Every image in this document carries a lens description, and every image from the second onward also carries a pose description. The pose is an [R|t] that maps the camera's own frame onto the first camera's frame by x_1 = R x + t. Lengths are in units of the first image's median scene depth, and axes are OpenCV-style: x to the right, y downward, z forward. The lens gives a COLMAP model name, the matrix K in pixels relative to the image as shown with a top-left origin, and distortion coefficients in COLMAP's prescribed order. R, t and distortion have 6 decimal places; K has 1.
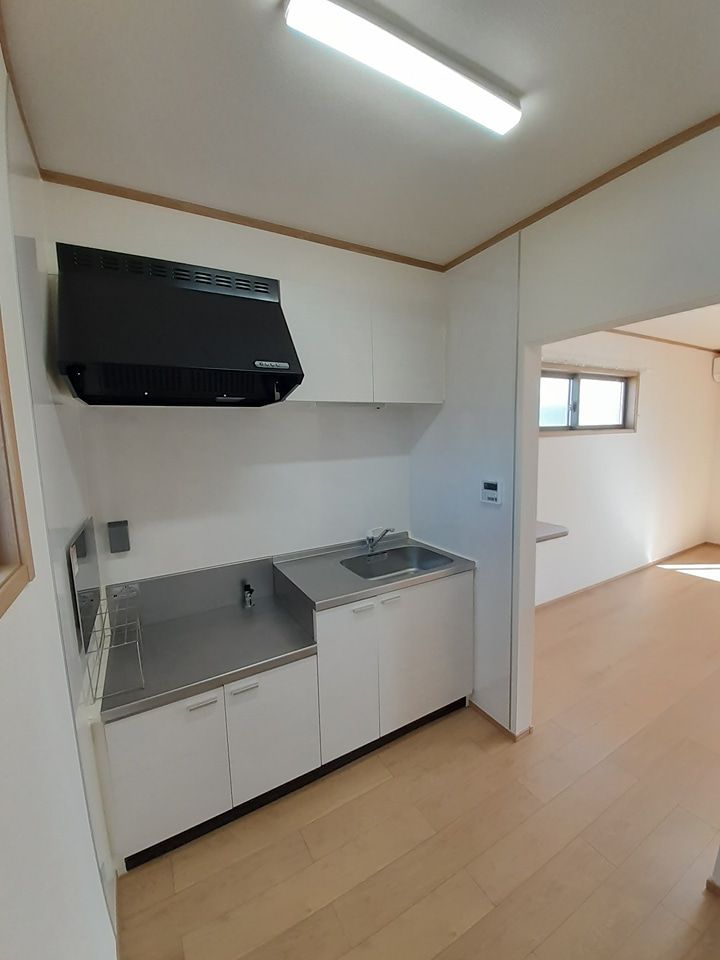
lens RADIAL K [[383.9, 0, 360.0], [0, 383.9, 480.0], [0, 0, 1]] dist [-0.000086, -0.008231]
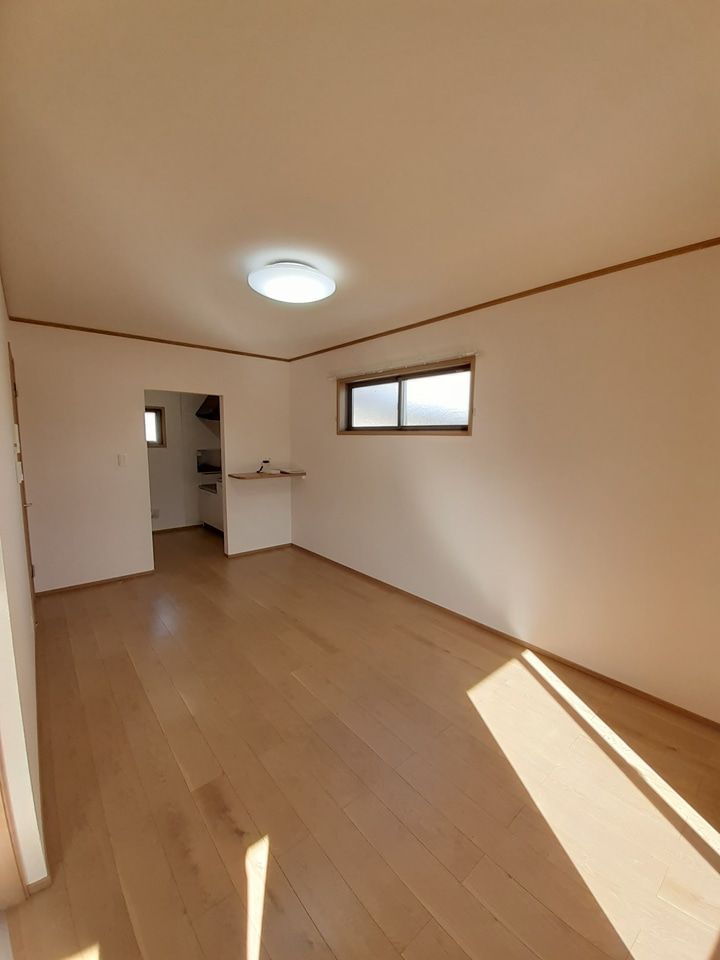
lens RADIAL K [[383.9, 0, 360.0], [0, 383.9, 480.0], [0, 0, 1]] dist [-0.000086, -0.008231]
pose [[0.189086, 0.151590, -0.970189, 1.561182], [-0.131717, 0.982999, 0.127921, -0.115304], [0.973086, 0.103603, 0.205839, 0.687789]]
